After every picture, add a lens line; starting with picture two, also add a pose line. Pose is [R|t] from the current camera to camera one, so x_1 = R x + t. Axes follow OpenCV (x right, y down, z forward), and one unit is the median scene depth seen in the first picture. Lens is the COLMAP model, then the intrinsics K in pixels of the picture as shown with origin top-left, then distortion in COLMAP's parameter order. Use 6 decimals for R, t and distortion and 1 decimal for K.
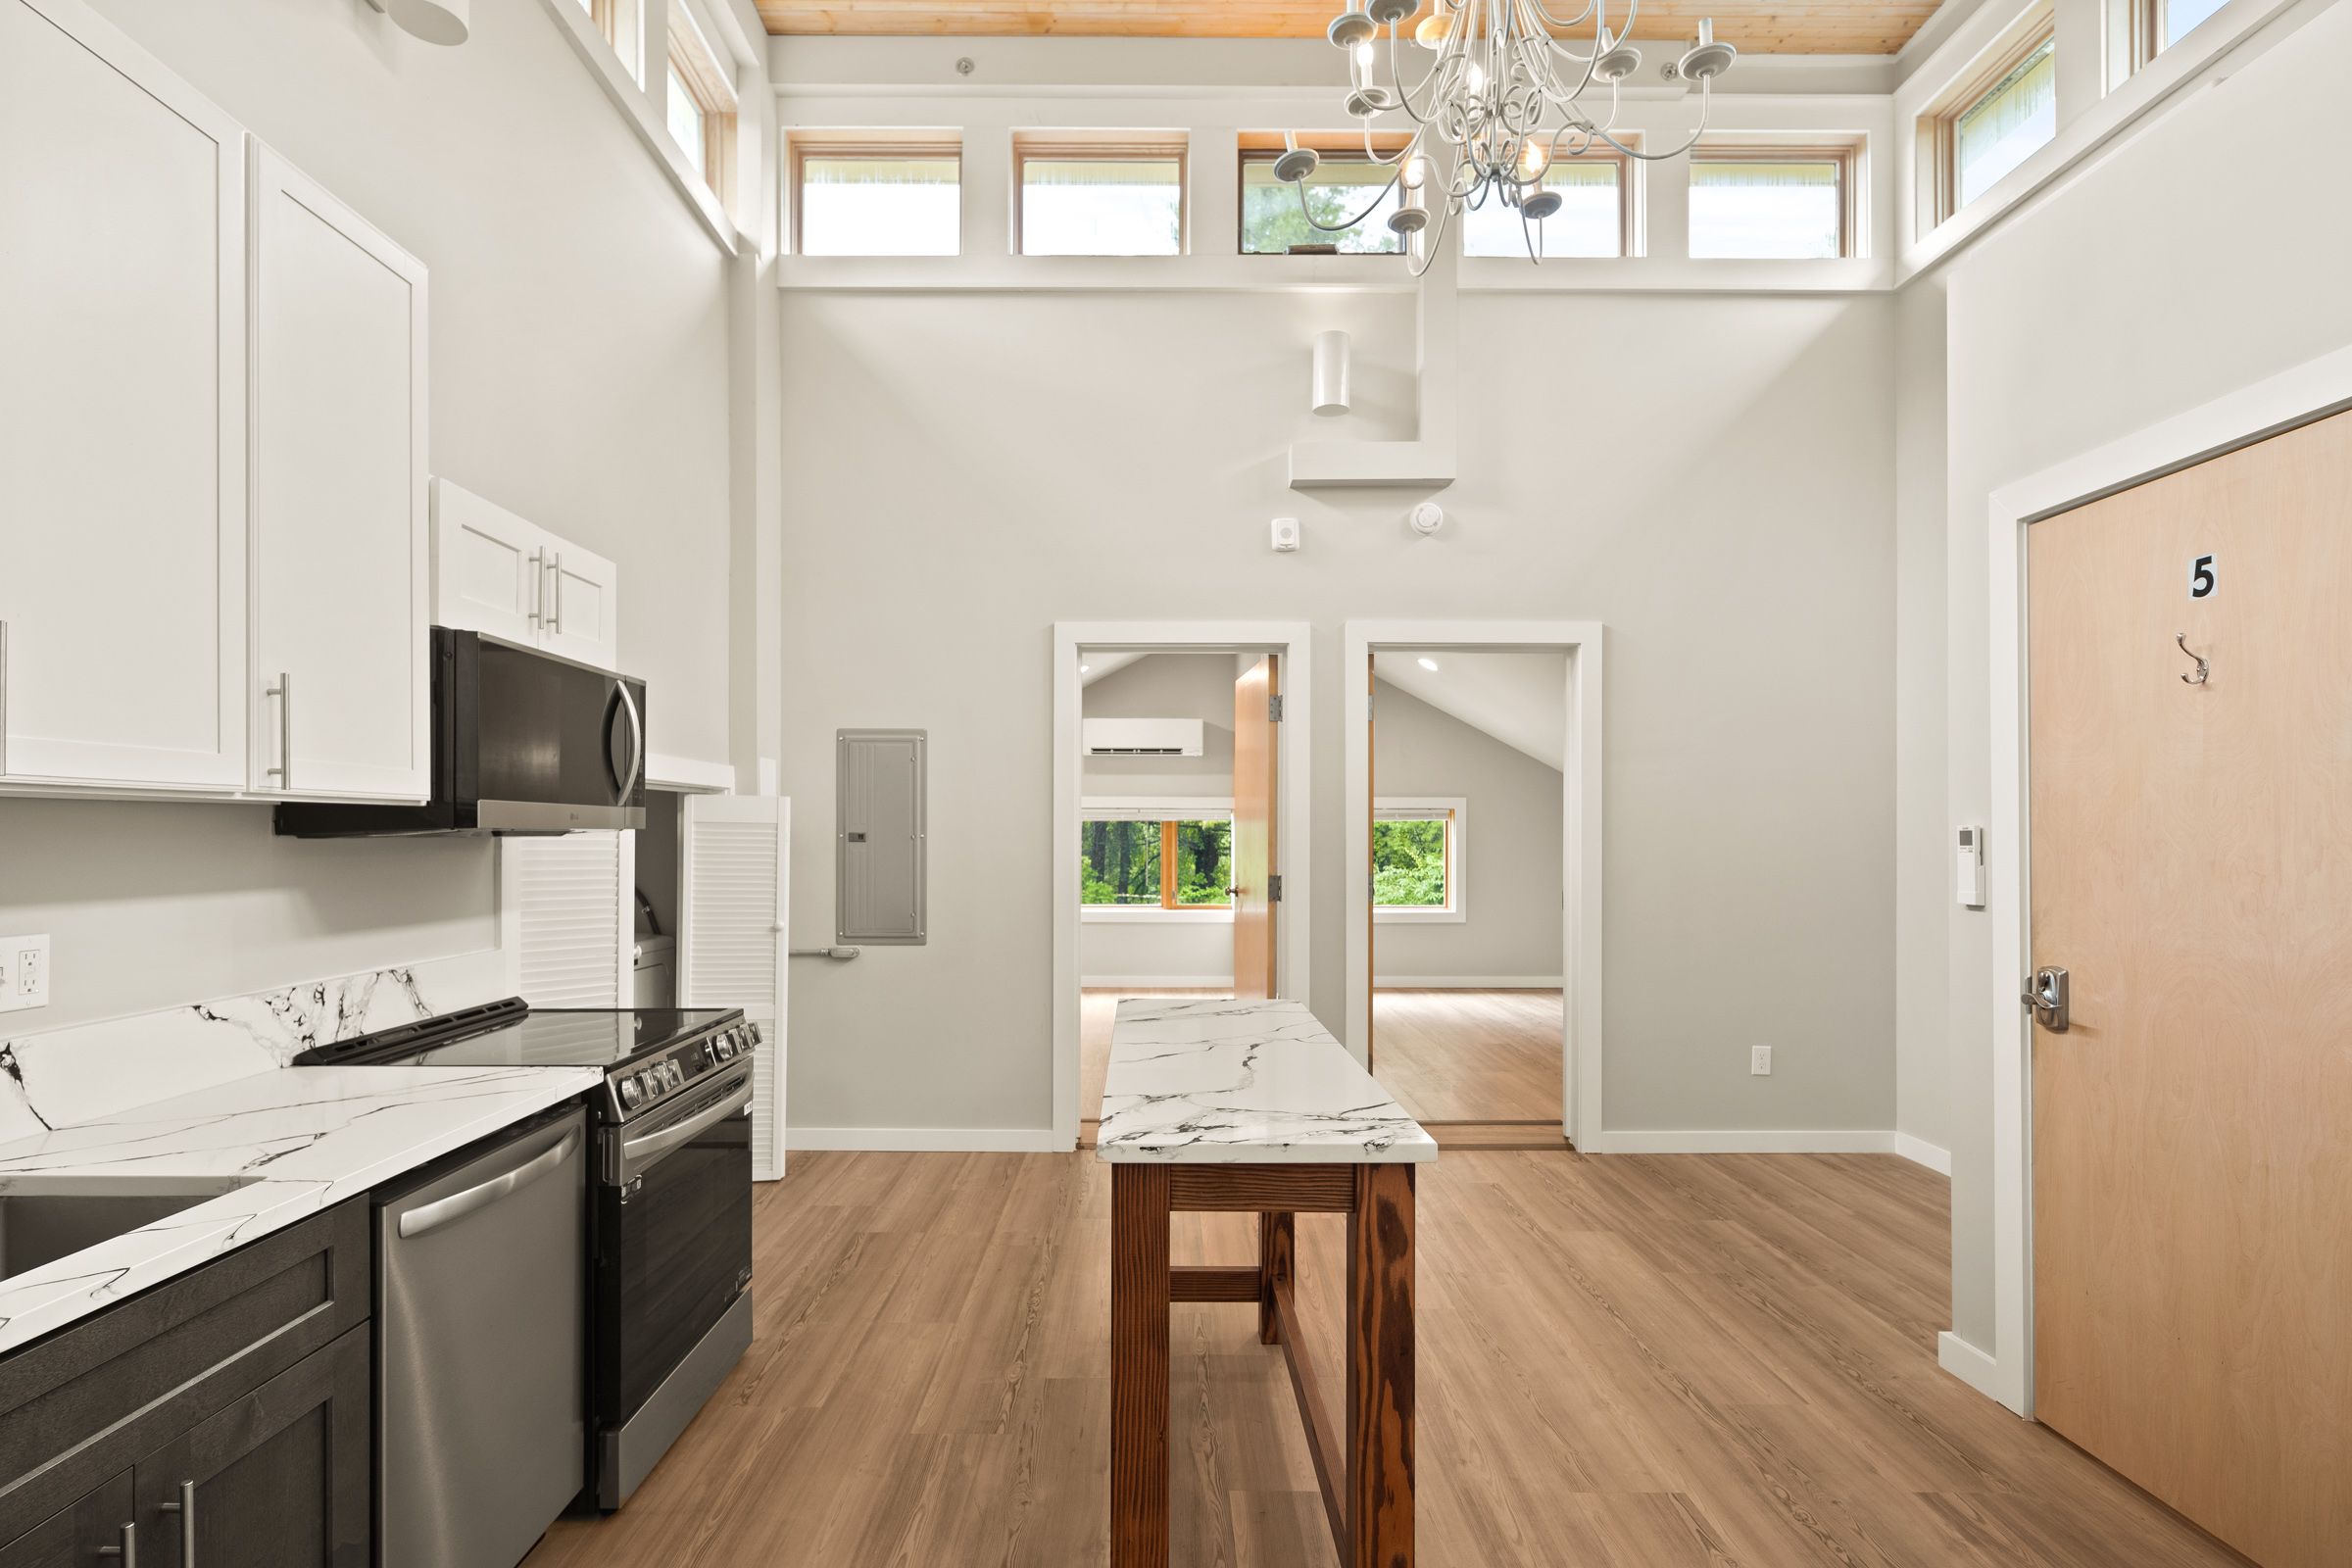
lens RADIAL K [[1152.6, 0, 1148.2], [0, 1152.6, 834.2], [0, 0, 1]] dist [0.007048, -0.005394]
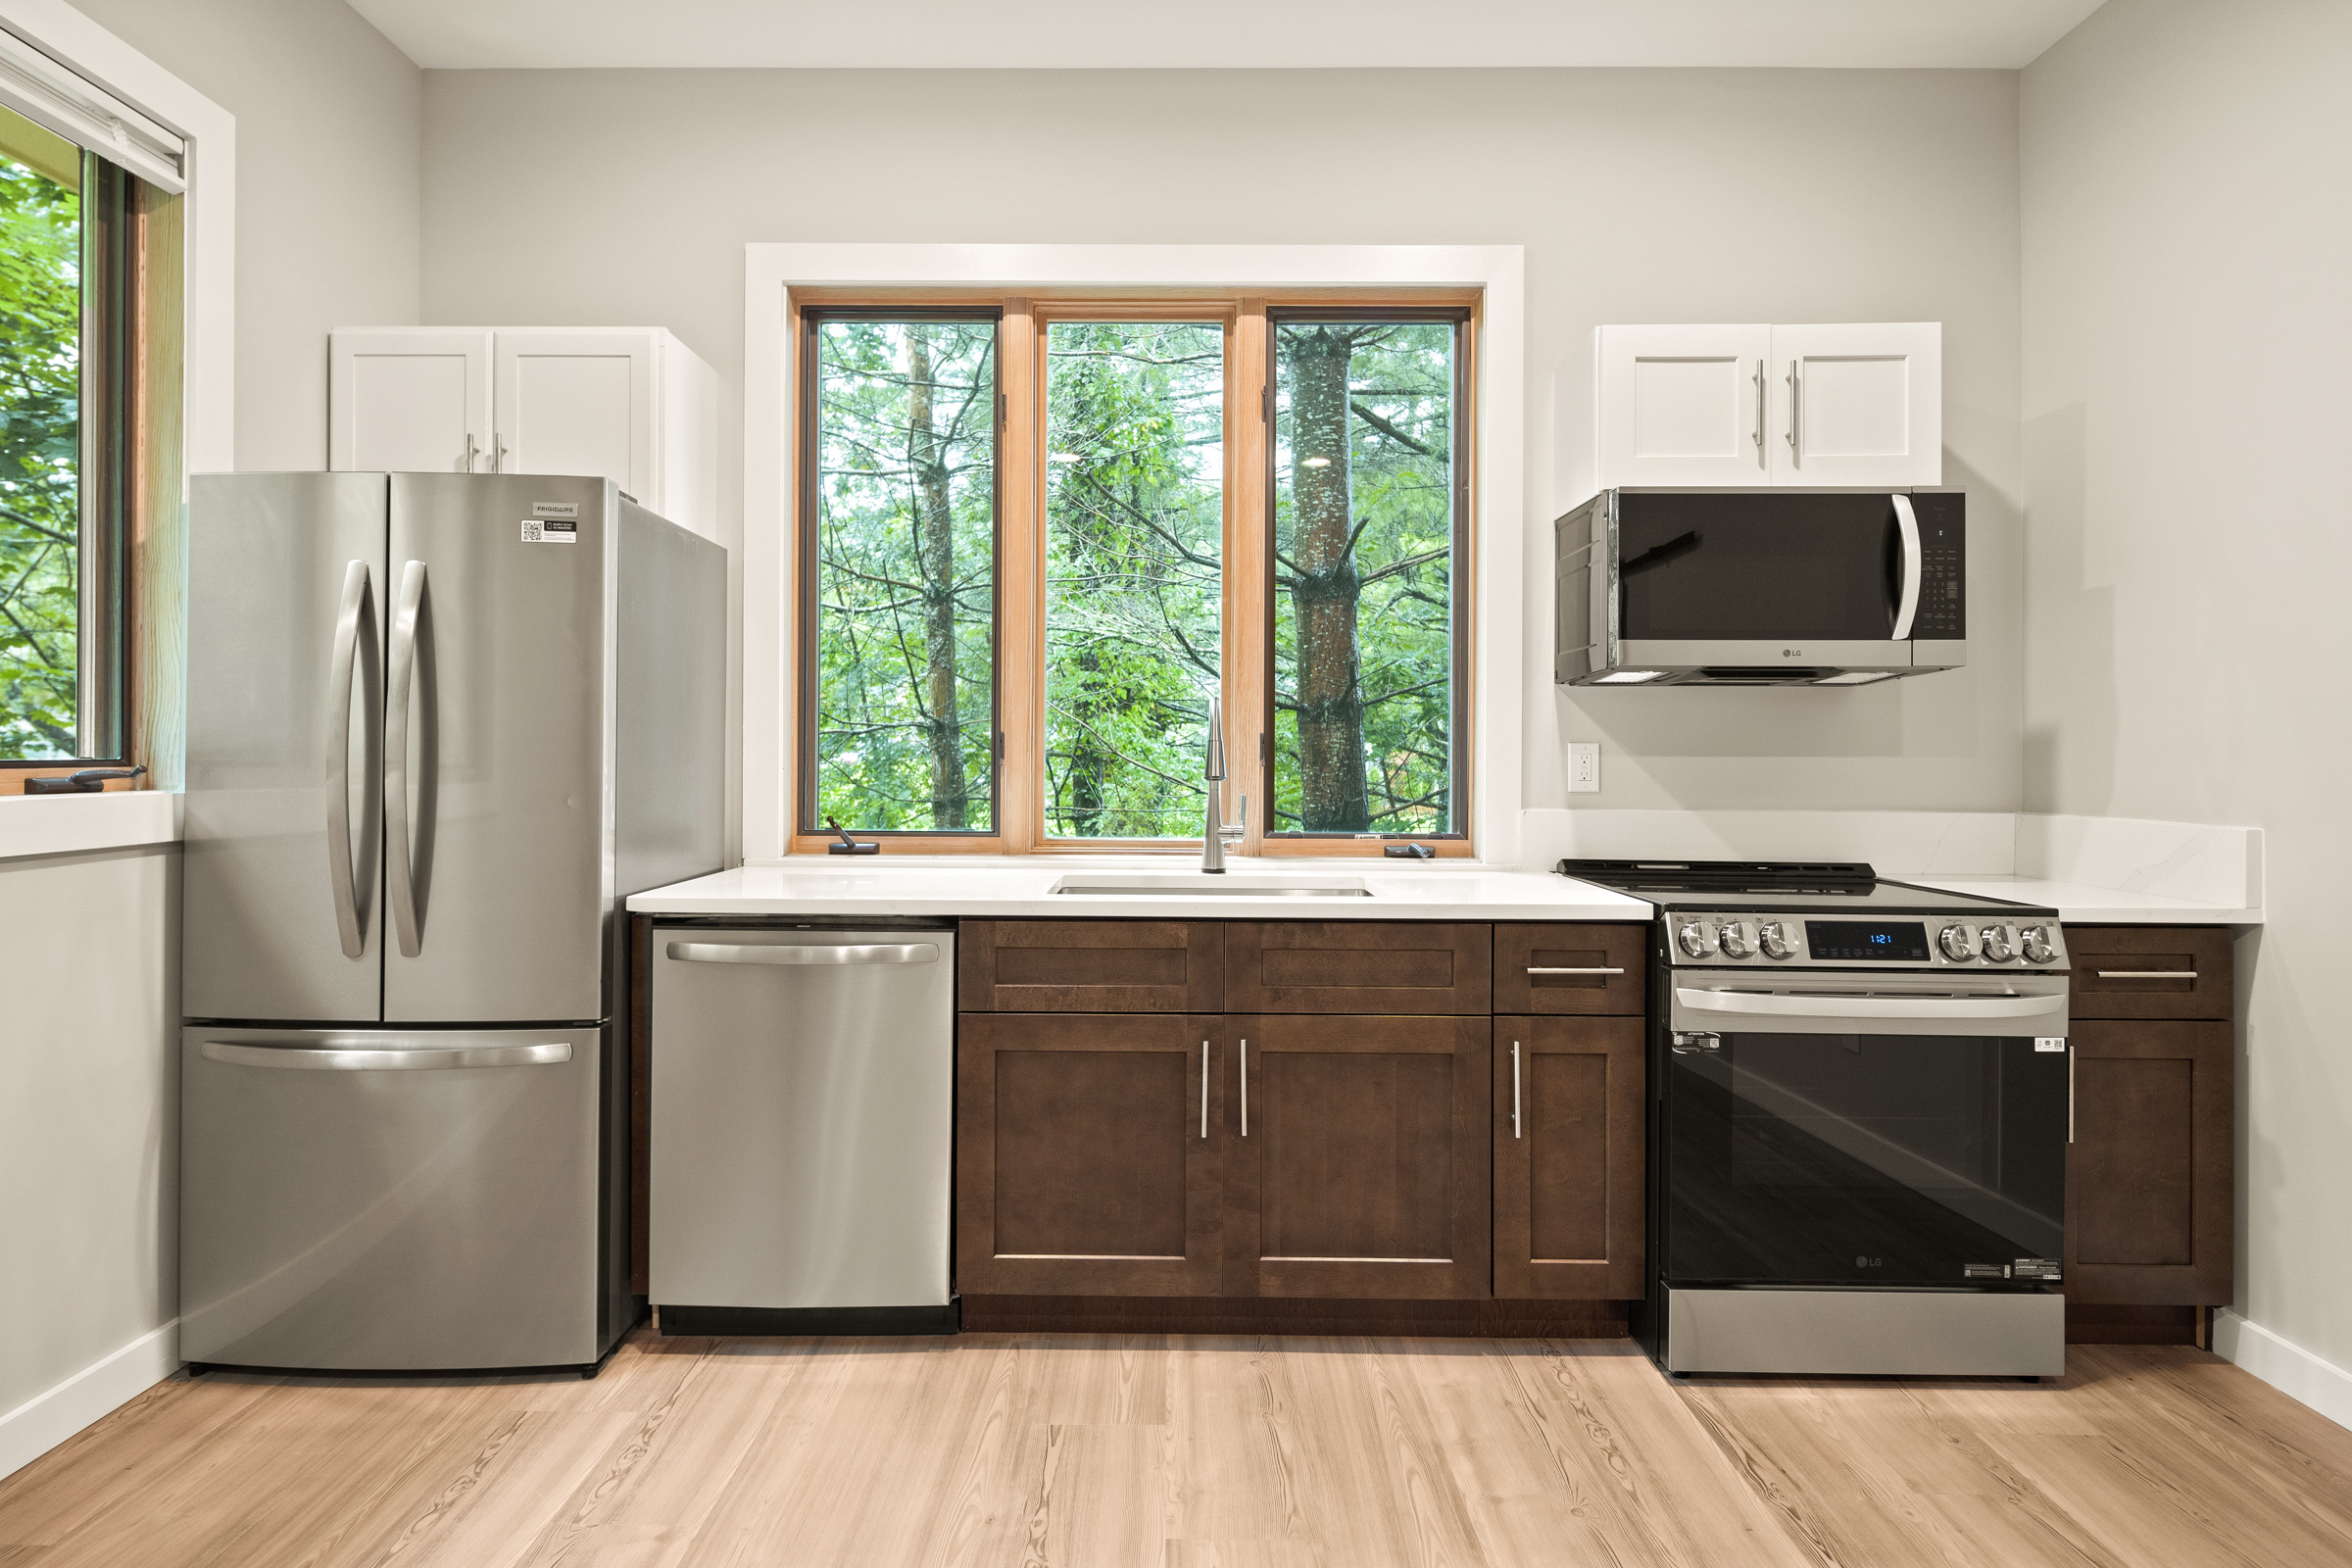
lens RADIAL K [[1152.6, 0, 1163.0], [0, 1152.6, 758.9], [0, 0, 1]] dist [0.007048, -0.005394]
pose [[-0.011352, 0.000581, -0.999935, 0.476484], [-0.008656, 0.999962, 0.000679, 0.077455], [0.999898, 0.008663, -0.011346, 0.555473]]
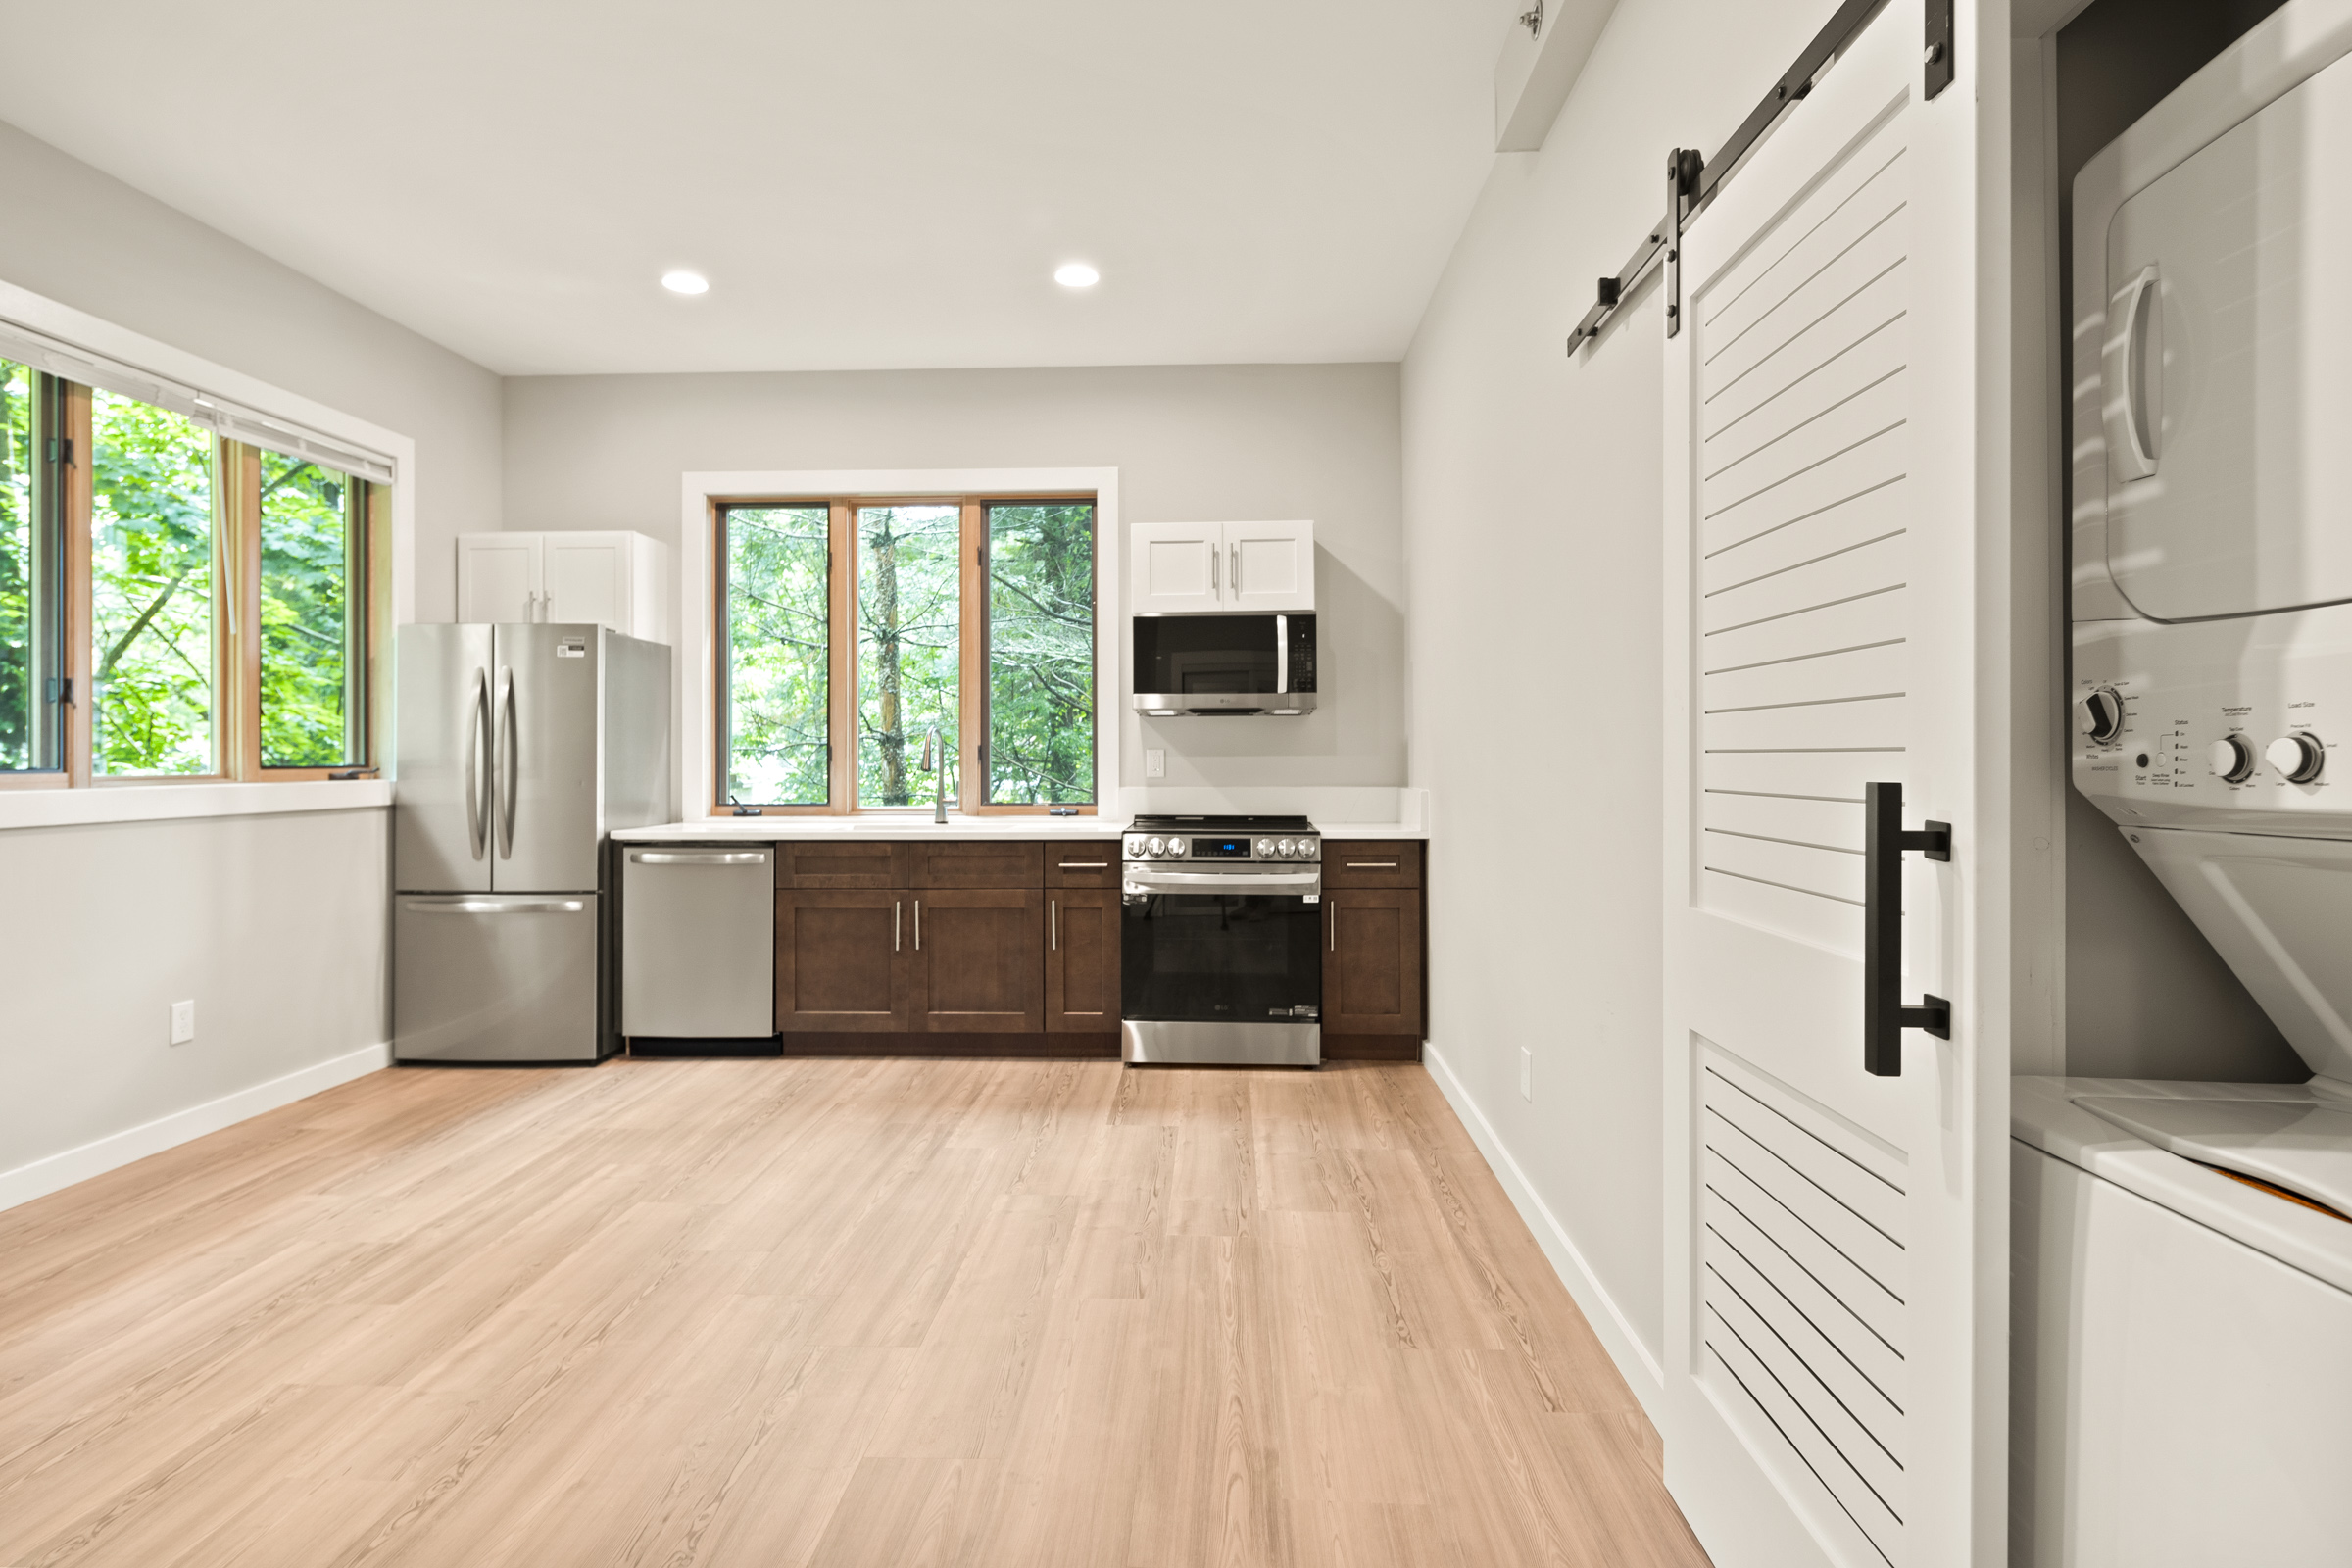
lens RADIAL K [[1152.6, 0, 1169.4], [0, 1152.6, 760.2], [0, 0, 1]] dist [0.007048, -0.005394]
pose [[-0.036539, -0.003784, -0.999325, 1.378474], [-0.000074, 0.999993, -0.003784, 0.084970], [0.999332, -0.000064, -0.036539, 1.082969]]
